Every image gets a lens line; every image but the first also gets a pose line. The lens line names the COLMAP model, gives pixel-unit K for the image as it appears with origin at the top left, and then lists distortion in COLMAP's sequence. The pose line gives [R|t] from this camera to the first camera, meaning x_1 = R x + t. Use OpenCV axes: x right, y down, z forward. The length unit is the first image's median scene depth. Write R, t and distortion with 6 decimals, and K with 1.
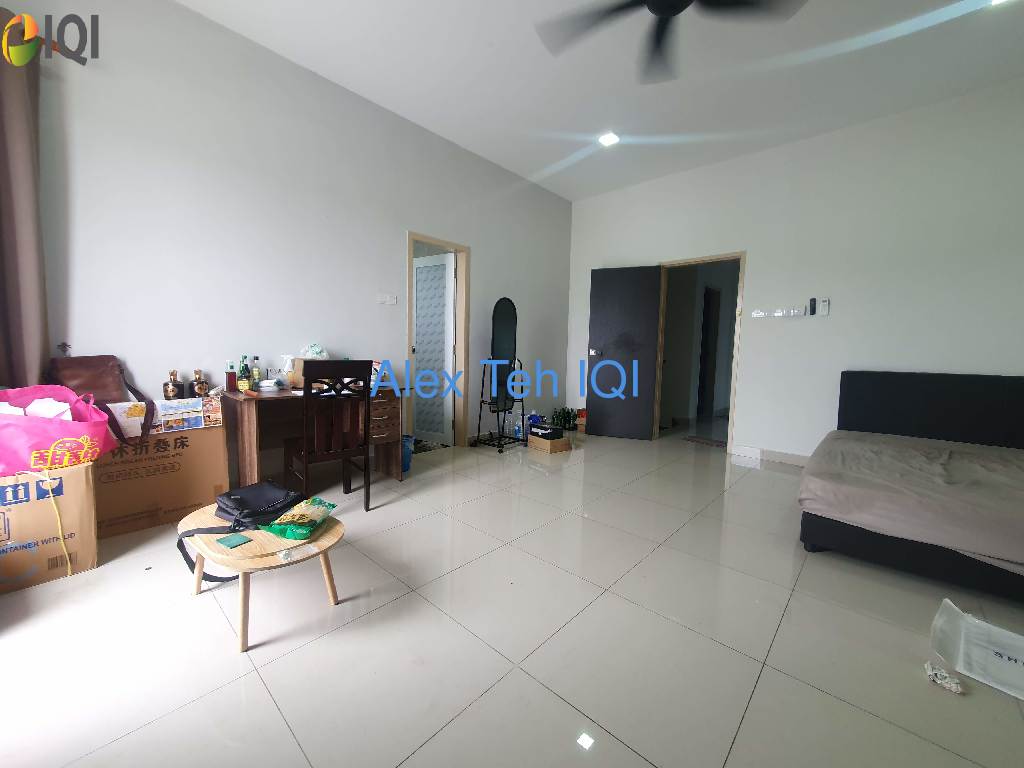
lens RADIAL K [[404.7, 0, 508.9], [0, 404.7, 381.9], [0, 0, 1]] dist [0.002695, 0.000173]
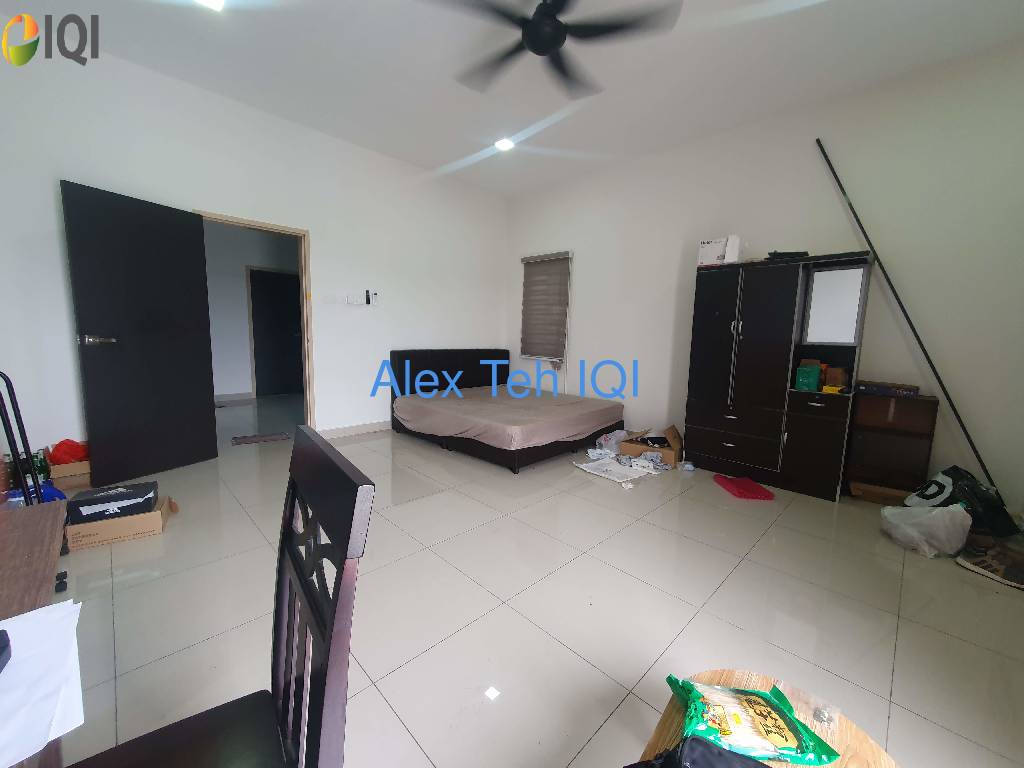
lens RADIAL K [[404.7, 0, 508.9], [0, 404.7, 381.9], [0, 0, 1]] dist [0.002695, 0.000173]
pose [[0.047535, -0.135227, 0.989674, -0.371918], [0.061924, 0.989287, 0.132200, -0.064261], [-0.996948, 0.055000, 0.055400, 0.479789]]
